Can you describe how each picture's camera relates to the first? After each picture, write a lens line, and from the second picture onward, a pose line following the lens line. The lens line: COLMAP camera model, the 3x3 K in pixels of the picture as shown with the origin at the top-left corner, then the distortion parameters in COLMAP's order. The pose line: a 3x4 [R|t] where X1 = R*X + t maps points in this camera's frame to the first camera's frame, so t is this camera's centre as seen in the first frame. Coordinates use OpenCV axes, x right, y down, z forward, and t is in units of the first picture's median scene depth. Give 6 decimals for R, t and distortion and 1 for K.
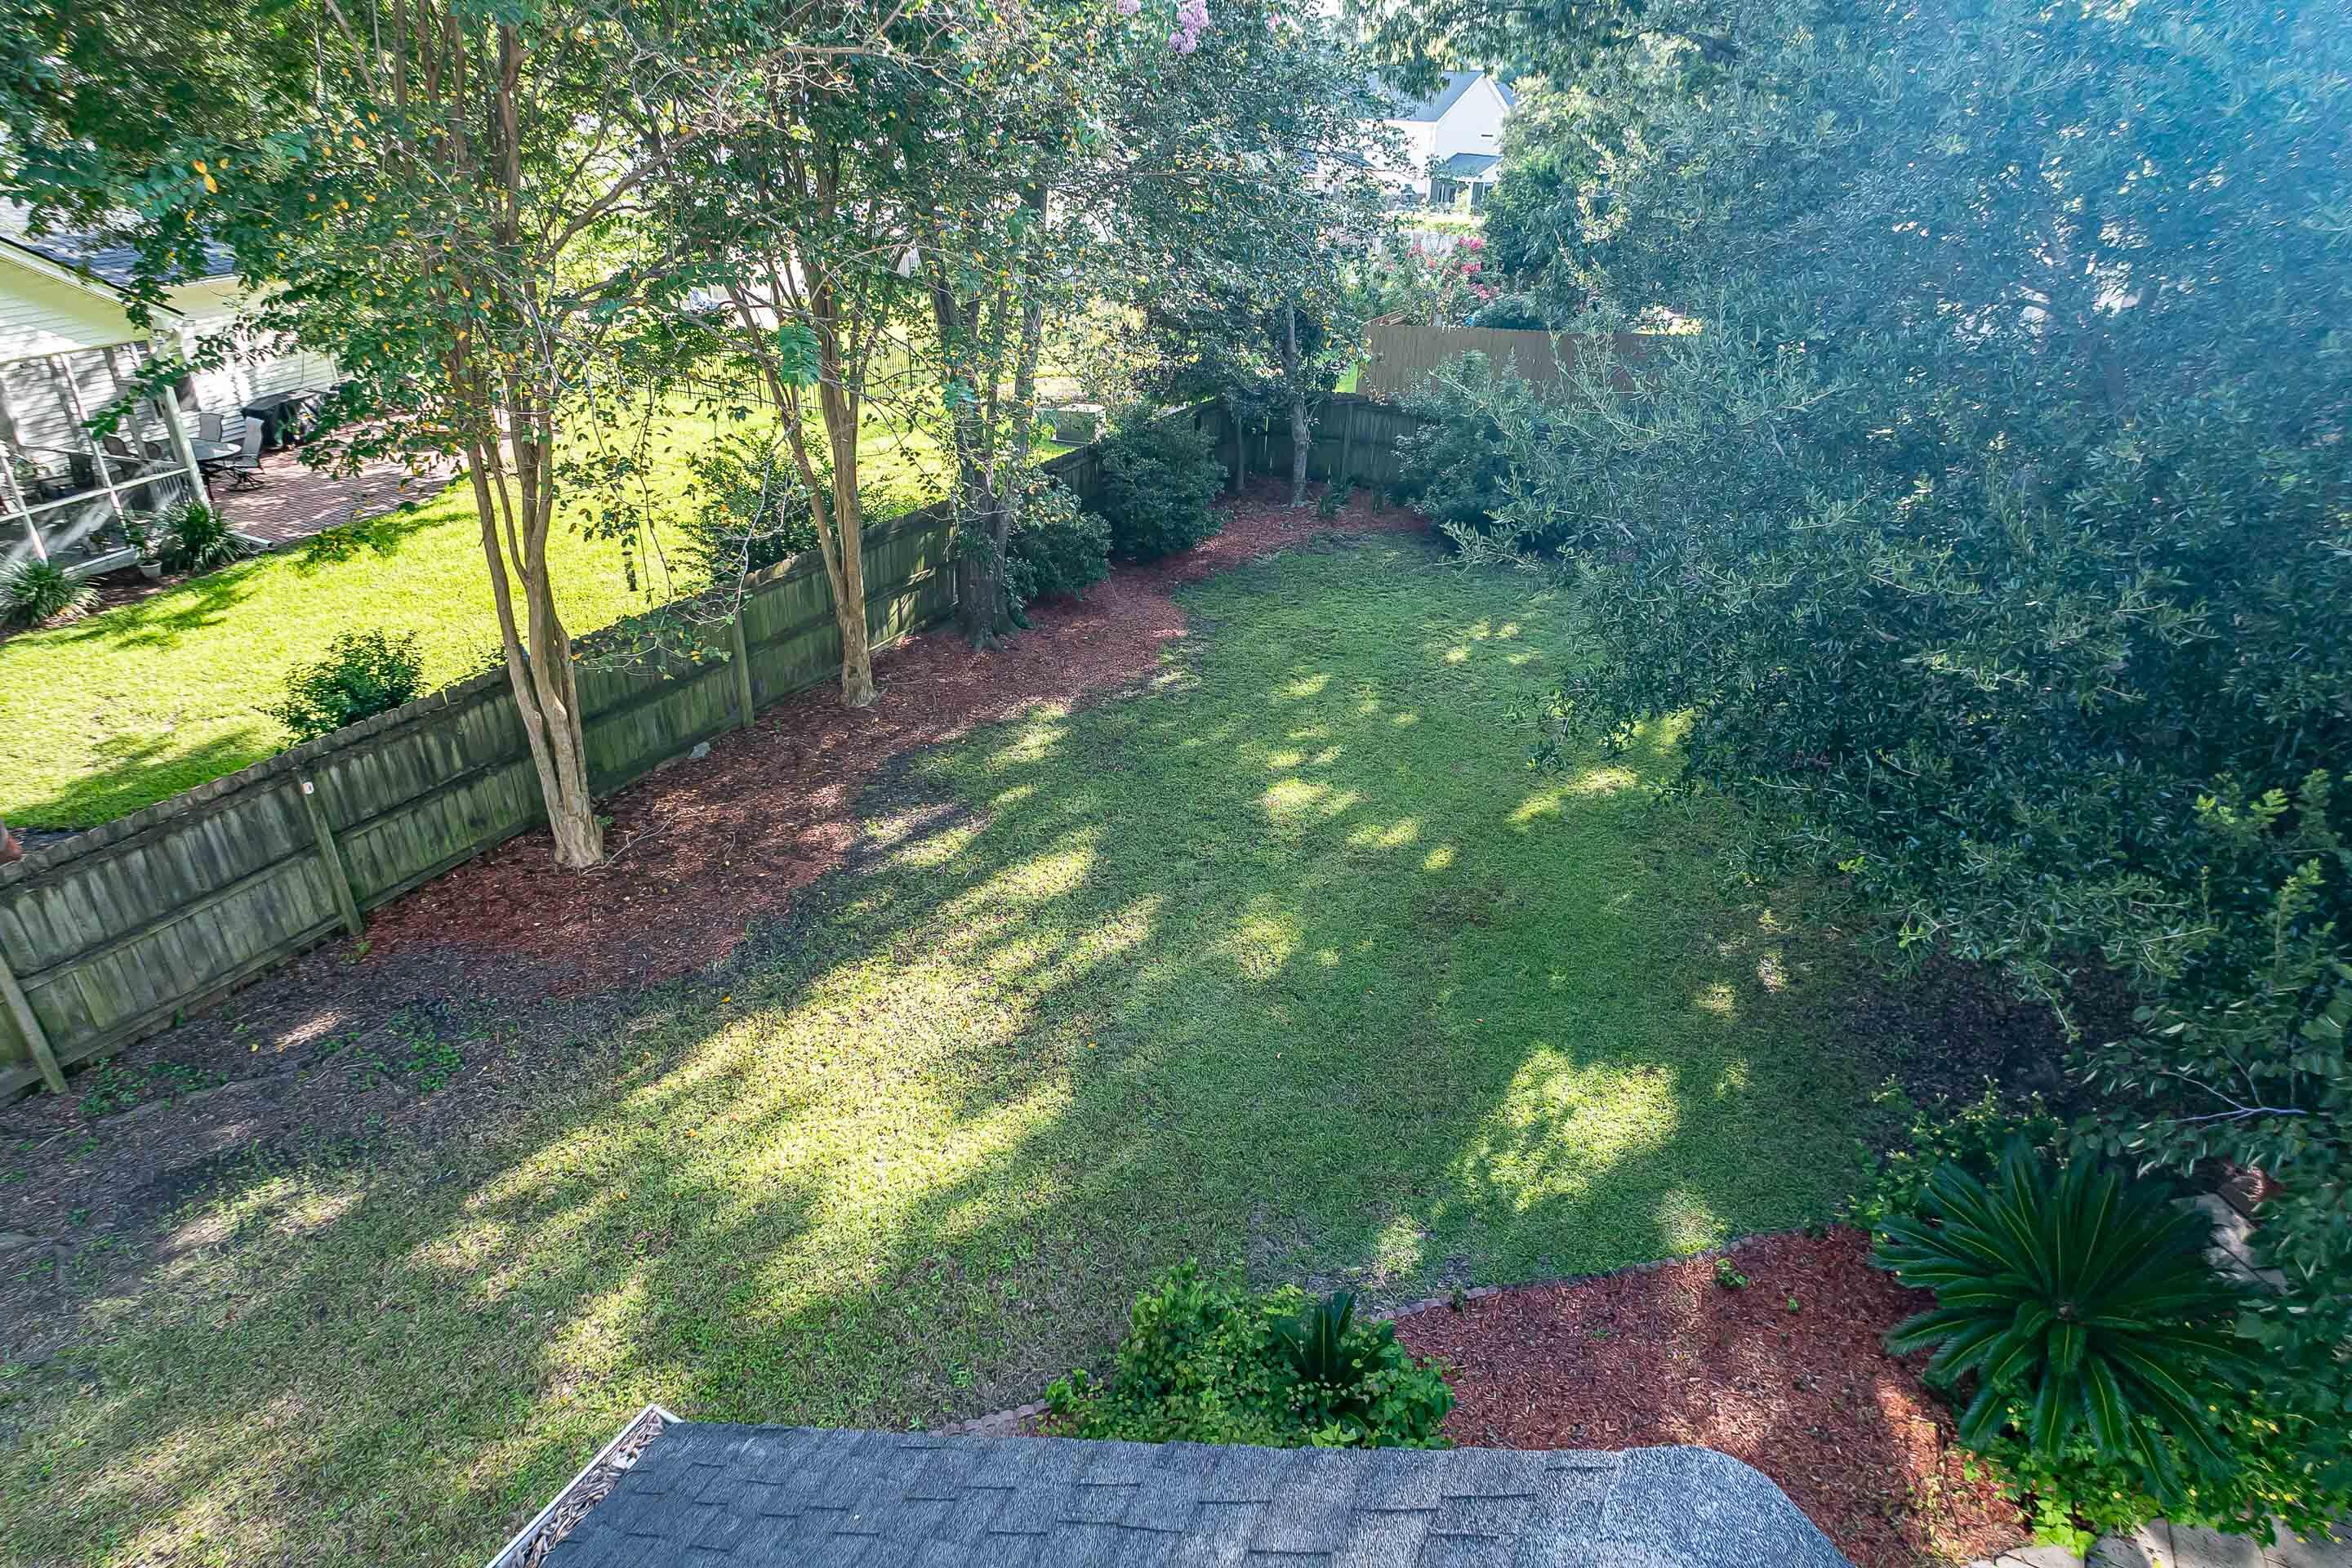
lens RADIAL K [[1318.7, 0, 1167.5], [0, 1318.7, 797.2], [0, 0, 1]] dist [-0.062210, 0.016433]
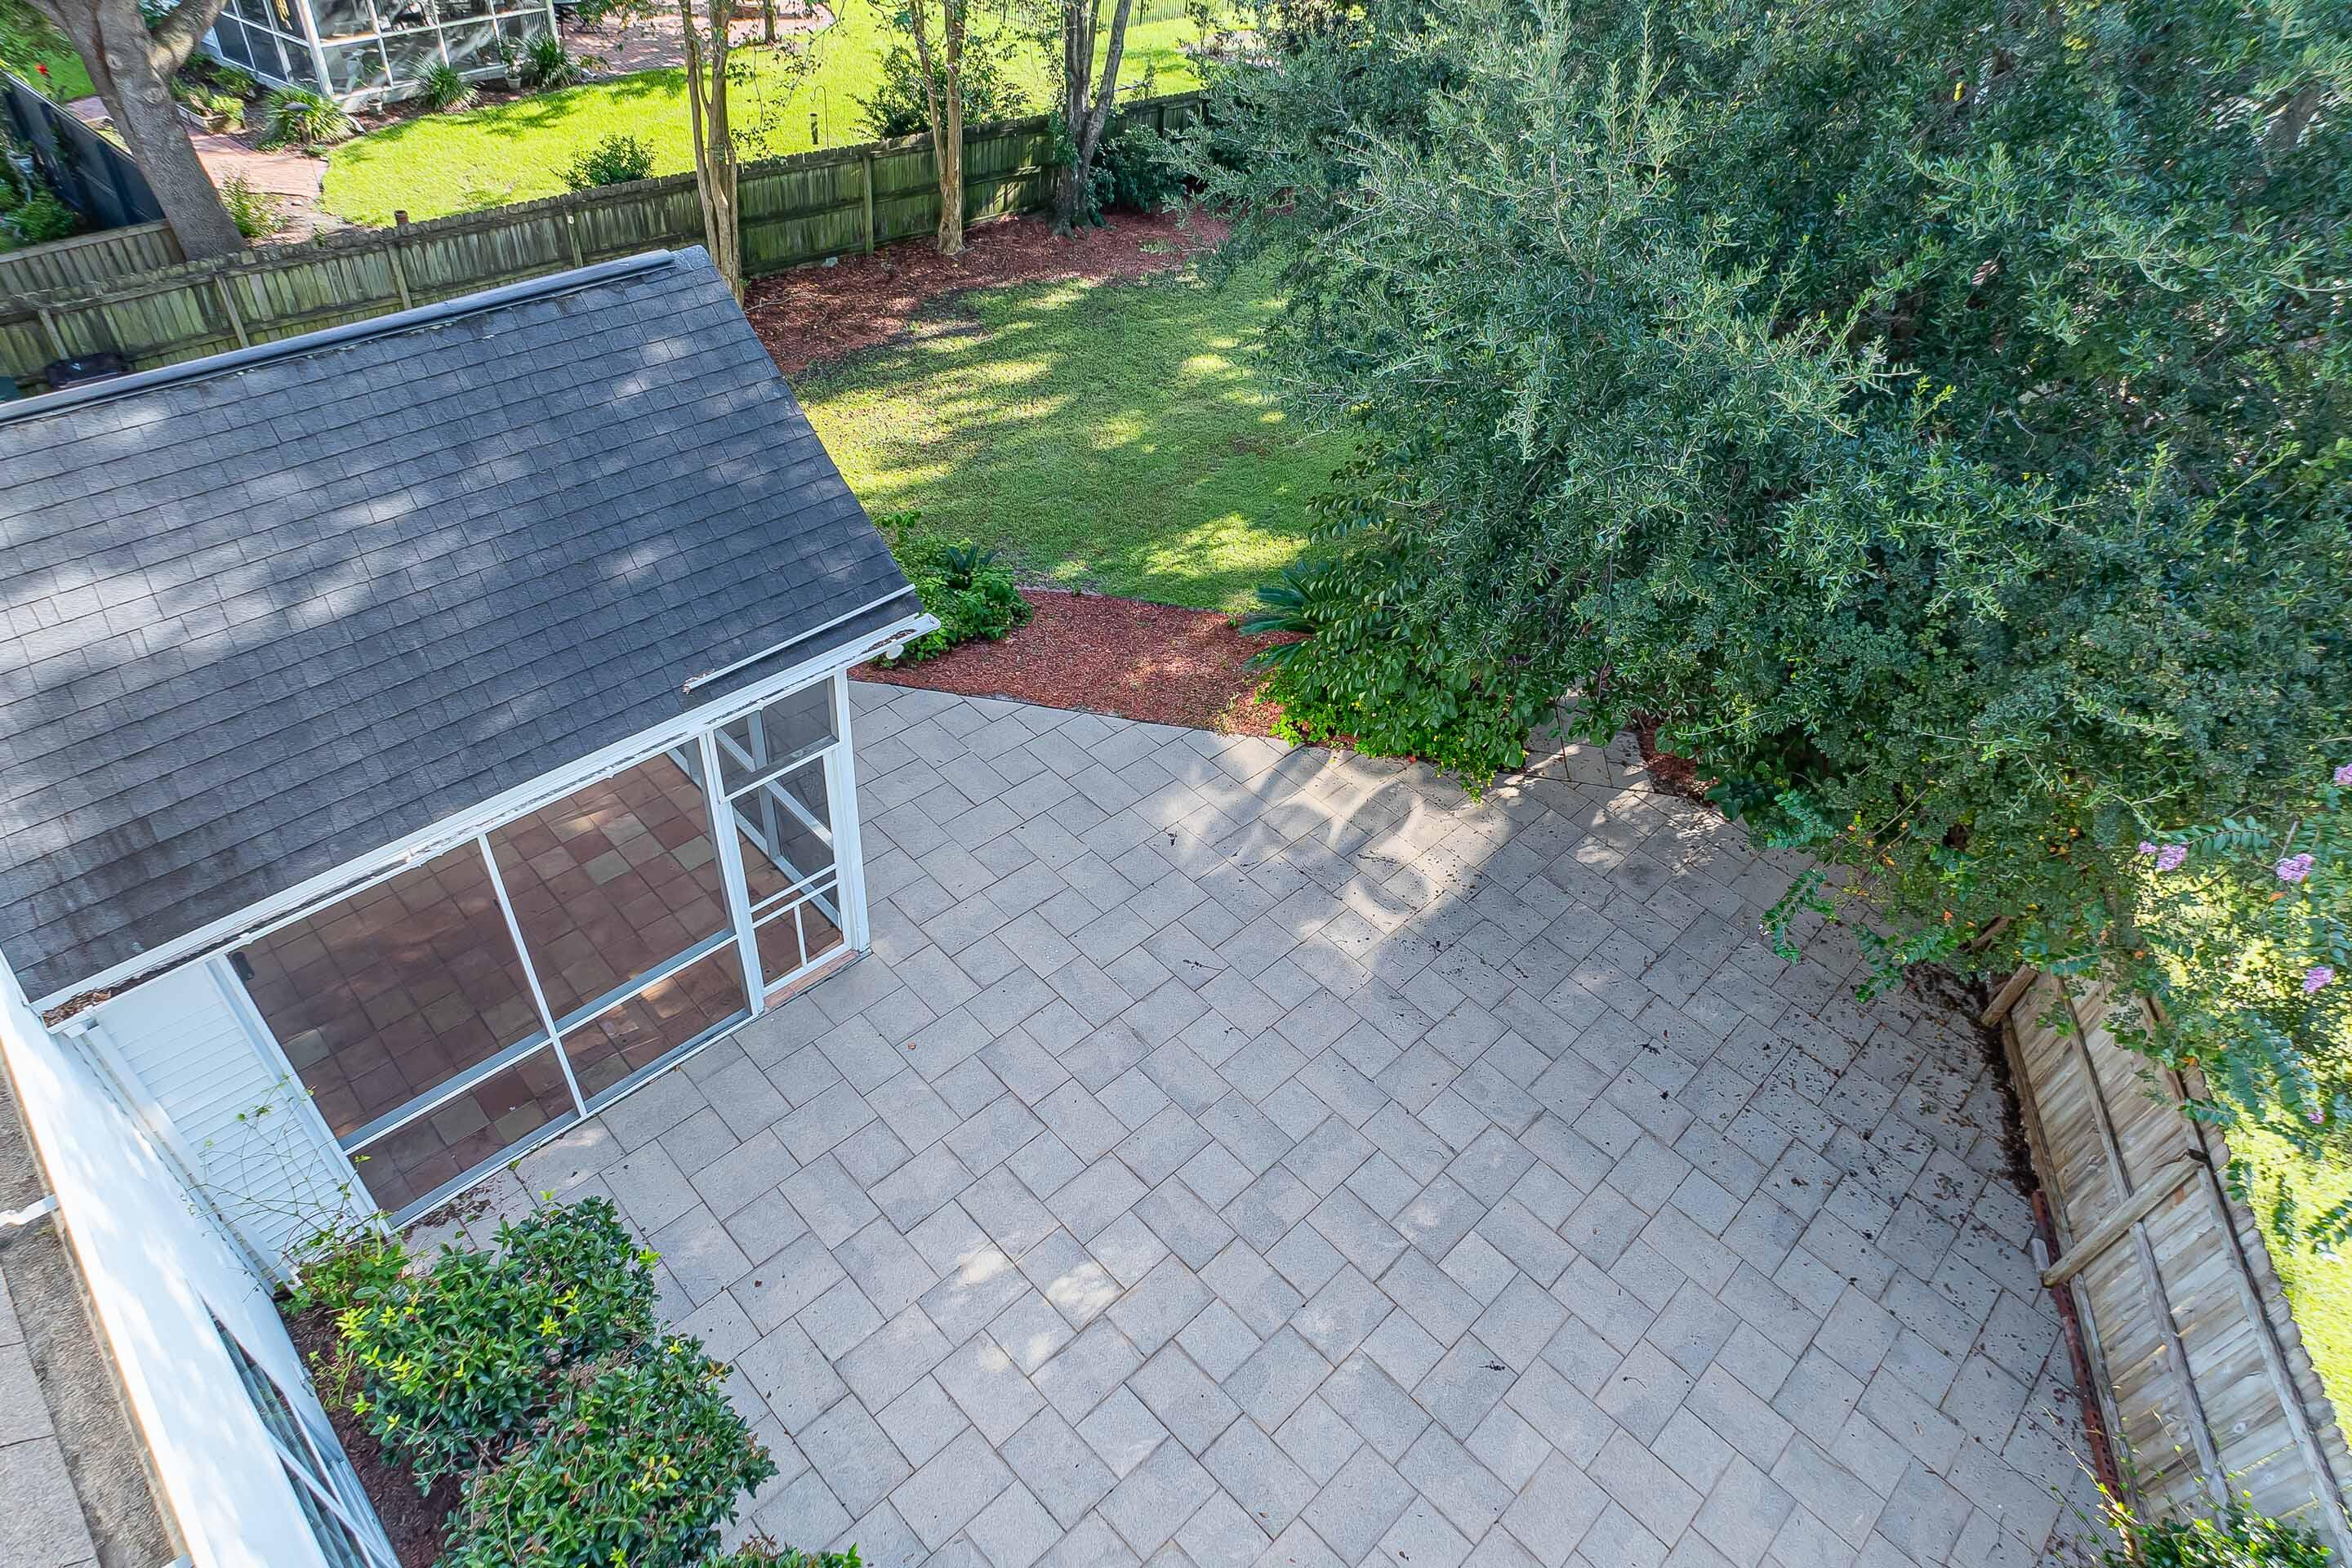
lens RADIAL K [[1318.7, 0, 1167.5], [0, 1318.7, 797.2], [0, 0, 1]] dist [-0.062210, 0.016433]
pose [[0.955030, 0.243413, -0.169314, 0.395968], [-0.199663, 0.950098, 0.239685, 0.109653], [0.219208, -0.195100, 0.955973, -0.424081]]
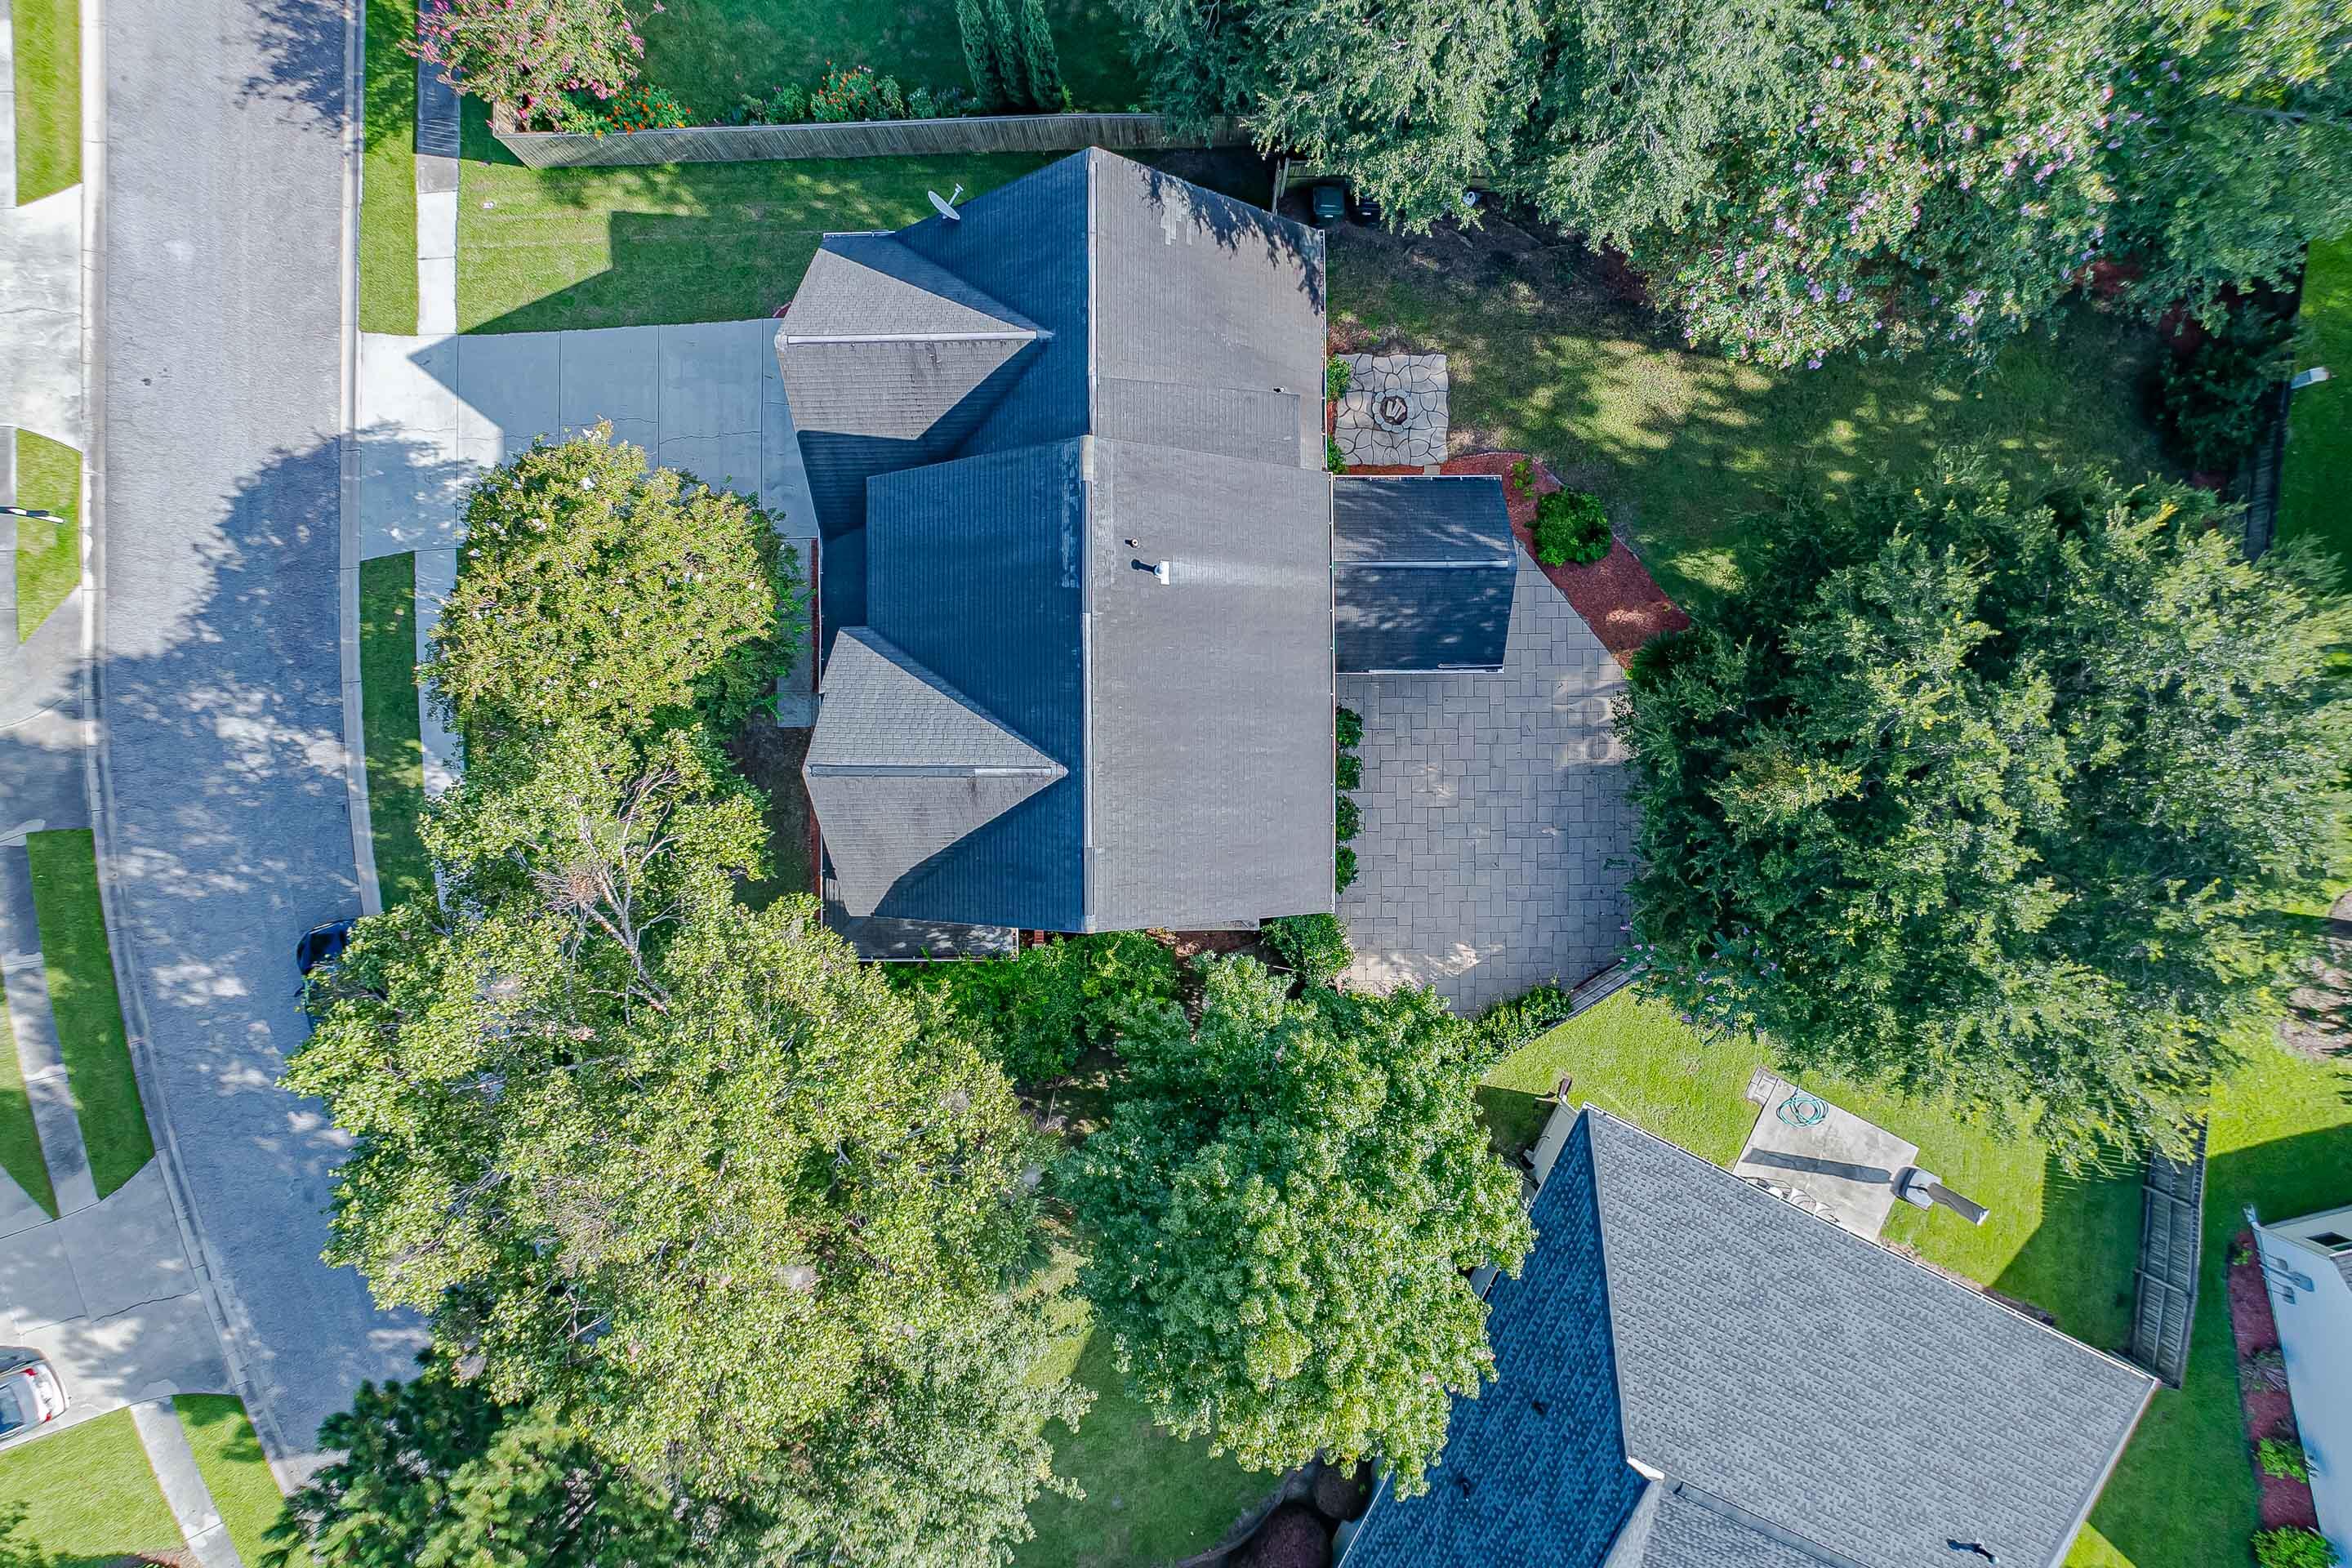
lens RADIAL K [[1318.7, 0, 1167.5], [0, 1318.7, 797.2], [0, 0, 1]] dist [-0.062210, 0.016433]
pose [[0.471443, 0.881561, 0.024315, 0.031907], [-0.385960, 0.181456, 0.904494, -1.591346], [0.792954, -0.435802, 0.425793, -1.388529]]
